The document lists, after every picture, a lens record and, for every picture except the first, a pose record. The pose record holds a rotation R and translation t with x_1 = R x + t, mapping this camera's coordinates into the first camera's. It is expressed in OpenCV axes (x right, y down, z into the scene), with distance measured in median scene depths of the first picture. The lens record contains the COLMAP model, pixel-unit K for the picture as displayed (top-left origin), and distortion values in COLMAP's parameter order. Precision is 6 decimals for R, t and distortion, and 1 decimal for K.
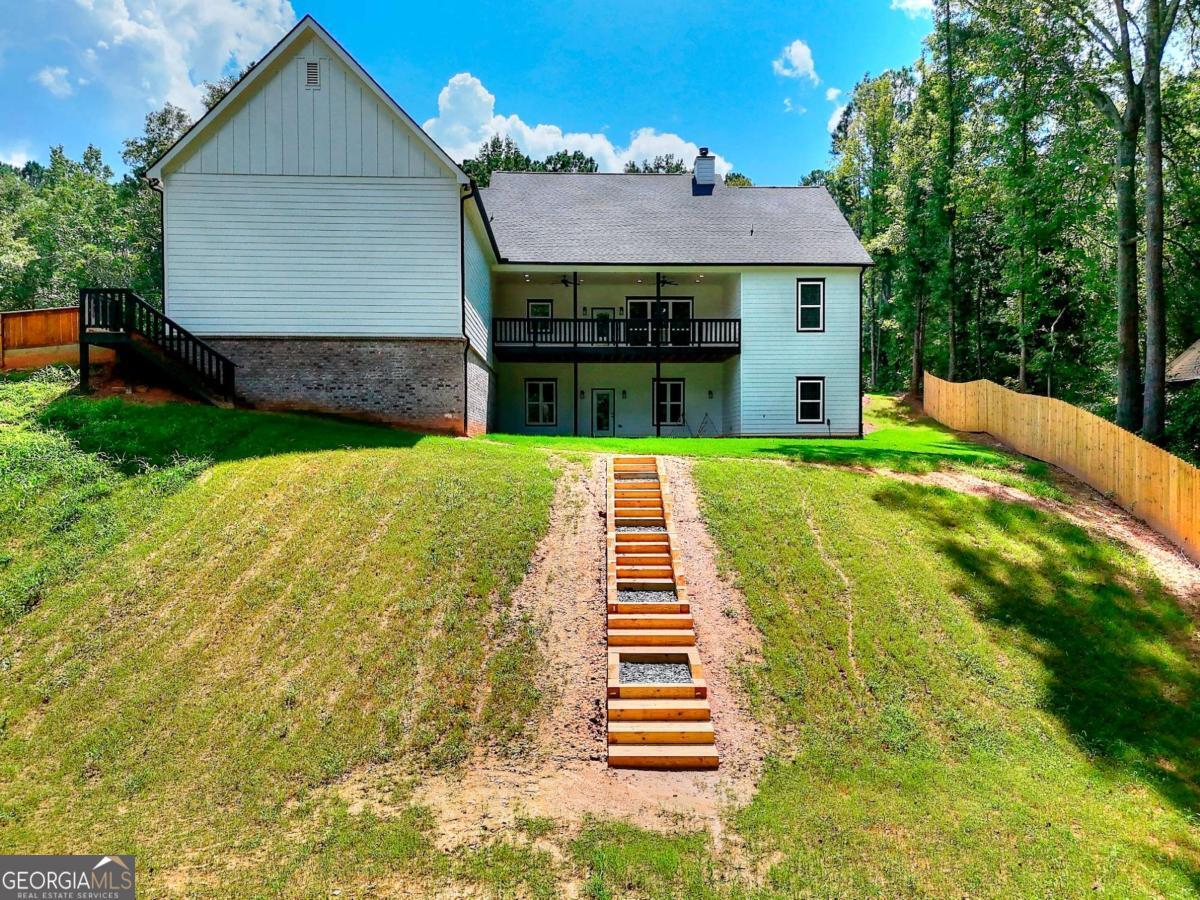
lens RADIAL K [[902.3, 0, 600.0], [0, 902.3, 450.0], [0, 0, 1]] dist [0.018485, 0.000071]
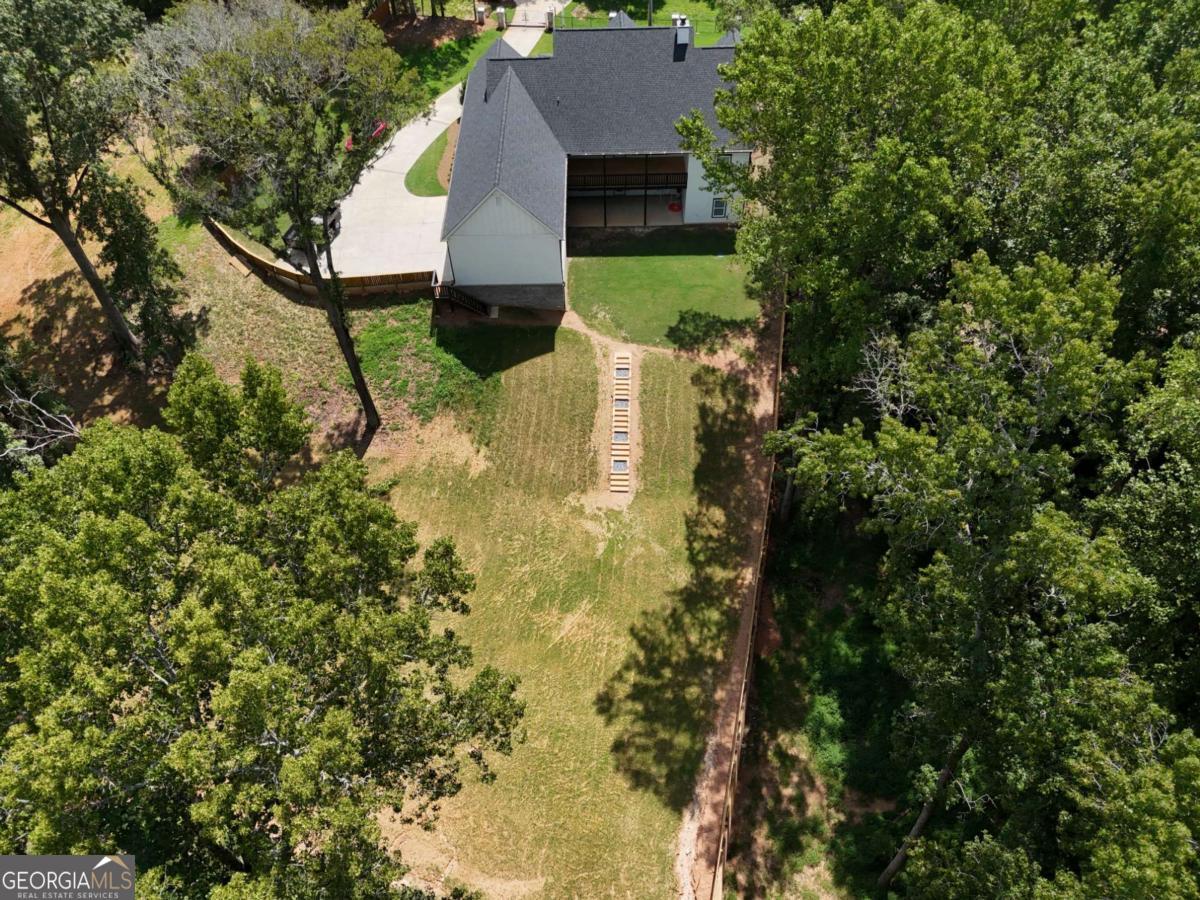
lens RADIAL K [[876.4, 0, 600.0], [0, 876.4, 450.0], [0, 0, 1]] dist [0.004704, -0.000405]
pose [[0.999575, 0.022118, -0.018977, 0.019626], [-0.000261, 0.657922, 0.753086, -1.888614], [0.029142, -0.752761, 0.657649, -1.176501]]
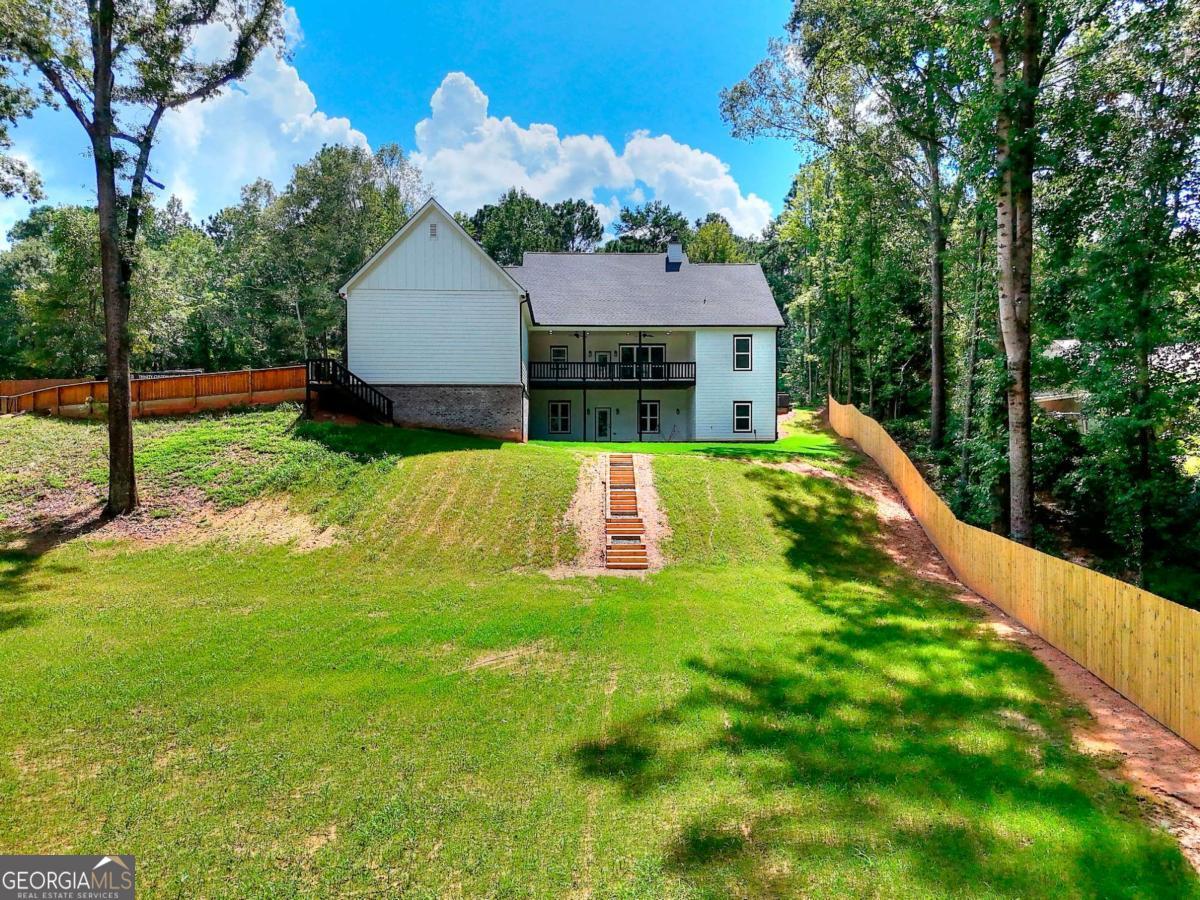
lens RADIAL K [[883.2, 0, 600.0], [0, 883.2, 450.0], [0, 0, 1]] dist [0.059067, 0.001450]
pose [[0.999998, -0.000981, 0.001708, -0.006585], [0.000982, 0.999999, -0.000391, -0.000078], [-0.001708, 0.000392, 0.999998, -0.723108]]
